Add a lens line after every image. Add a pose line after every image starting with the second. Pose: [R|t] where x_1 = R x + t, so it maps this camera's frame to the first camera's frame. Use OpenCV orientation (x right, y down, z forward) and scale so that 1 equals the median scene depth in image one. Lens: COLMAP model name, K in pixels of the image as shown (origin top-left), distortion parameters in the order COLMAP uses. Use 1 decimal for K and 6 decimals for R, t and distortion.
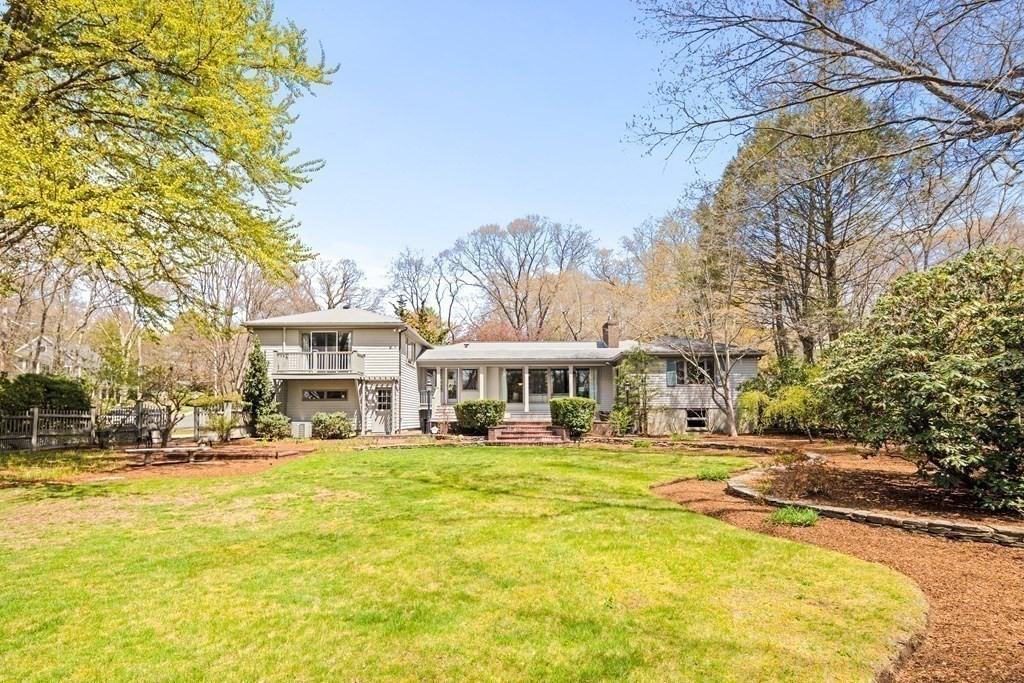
lens RADIAL K [[506.0, 0, 508.7], [0, 506.0, 335.7], [0, 0, 1]] dist [0.002660, -0.001181]
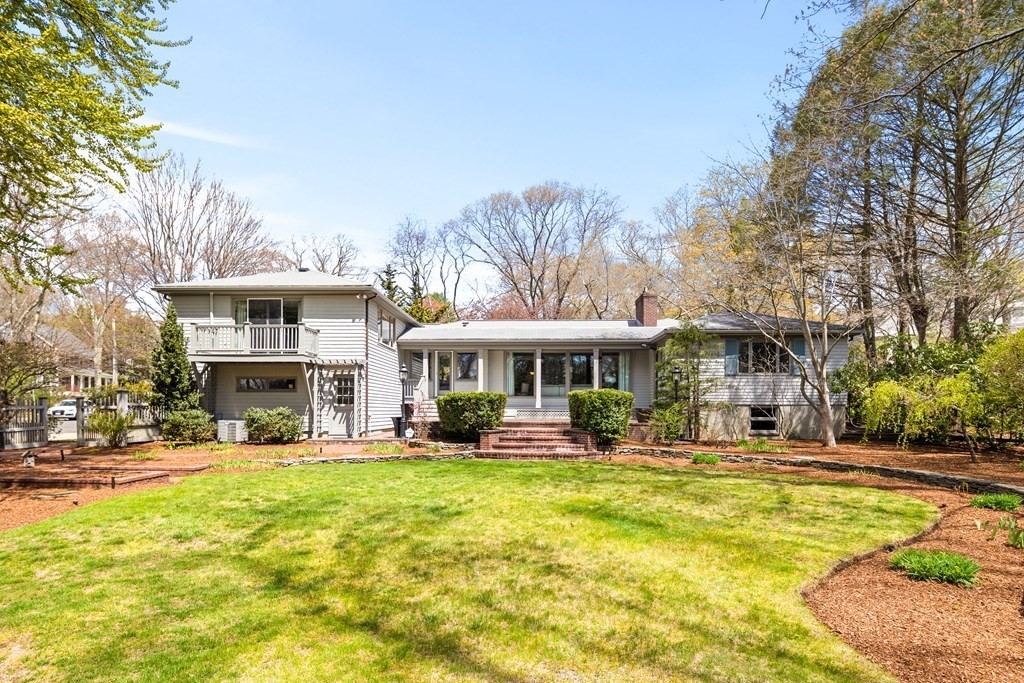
lens RADIAL K [[506.0, 0, 508.7], [0, 506.0, 335.7], [0, 0, 1]] dist [0.002660, -0.001181]
pose [[0.999217, 0.002544, -0.039485, 0.021677], [-0.001891, 0.999861, 0.016575, 0.029923], [0.039522, -0.016487, 0.999083, 0.246487]]
